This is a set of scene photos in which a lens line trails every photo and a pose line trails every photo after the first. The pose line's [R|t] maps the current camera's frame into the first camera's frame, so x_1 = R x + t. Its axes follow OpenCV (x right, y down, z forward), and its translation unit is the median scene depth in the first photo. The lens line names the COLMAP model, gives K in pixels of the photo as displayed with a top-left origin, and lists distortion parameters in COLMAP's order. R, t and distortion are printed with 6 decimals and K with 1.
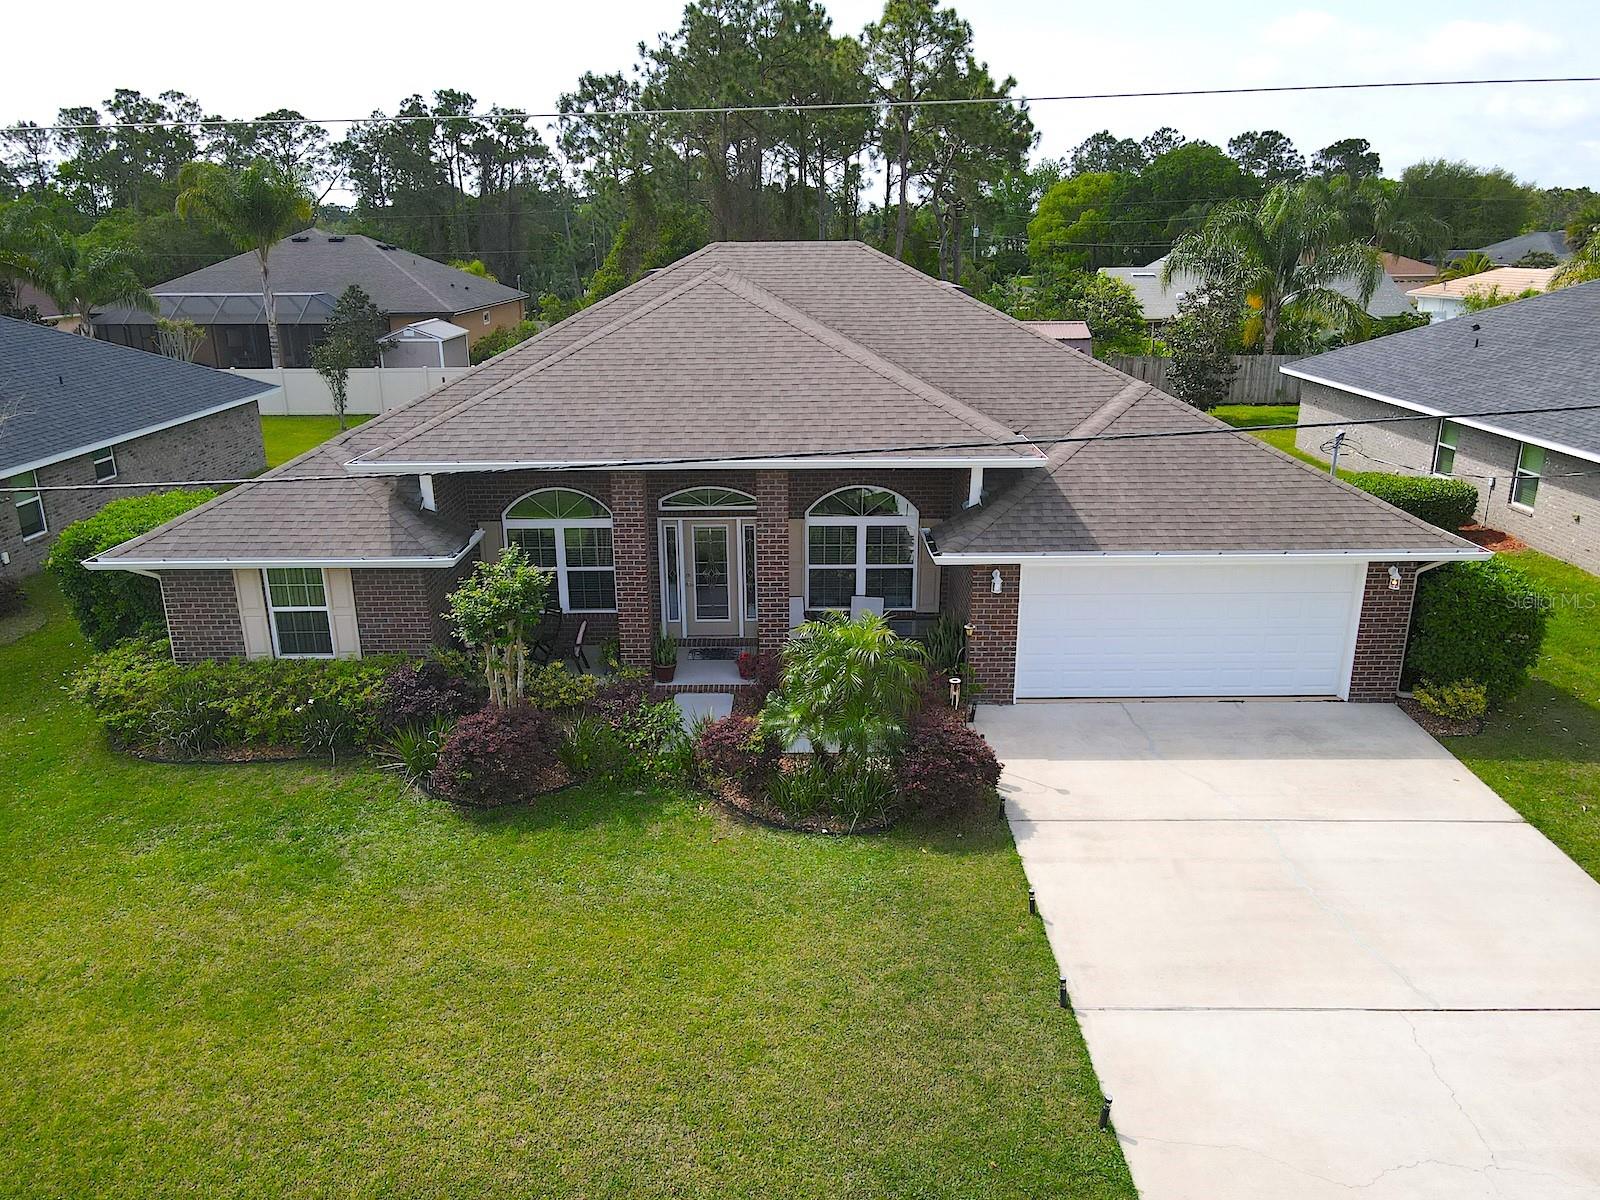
lens RADIAL K [[1169.8, 0, 792.0], [0, 1169.8, 603.8], [0, 0, 1]] dist [0.011102, 0.009541]
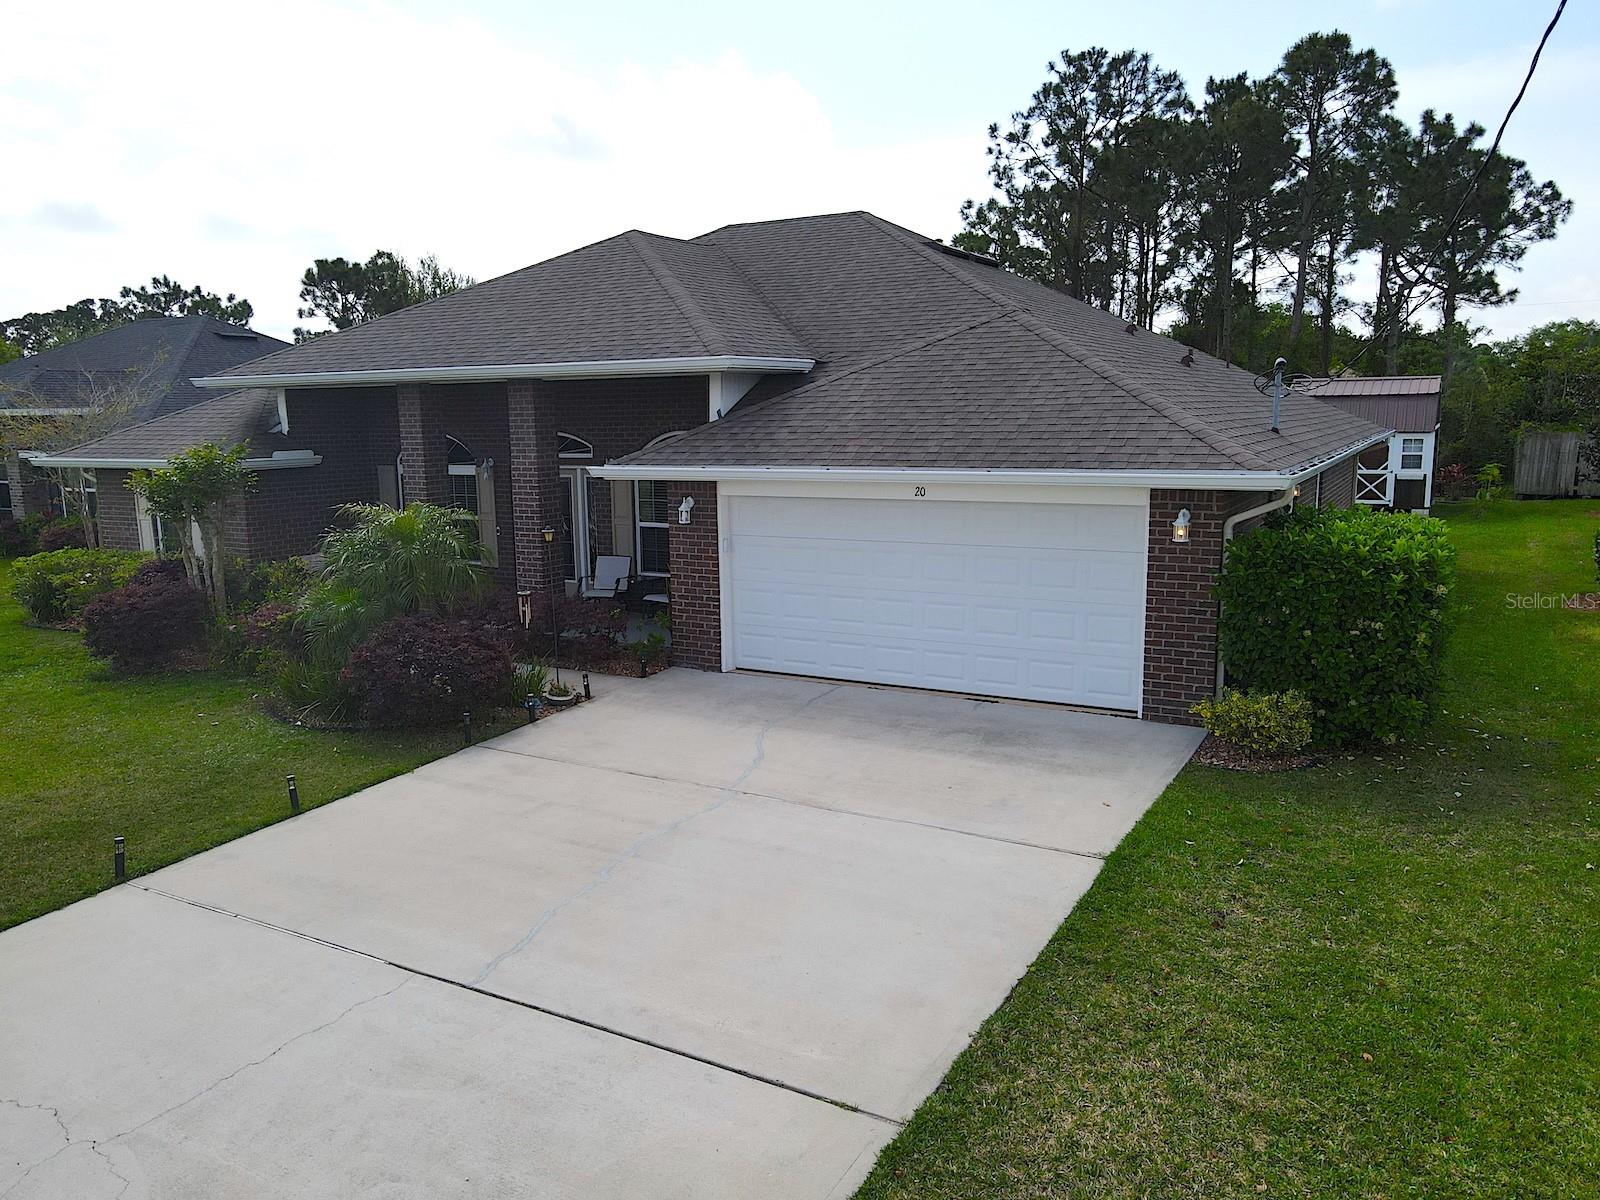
lens RADIAL K [[1169.8, 0, 792.0], [0, 1169.8, 603.8], [0, 0, 1]] dist [0.011102, 0.009541]
pose [[0.872719, 0.076480, -0.482195, 0.671559], [-0.140762, 0.985130, -0.098514, 0.122593], [0.467490, 0.153849, 0.870507, 0.344781]]
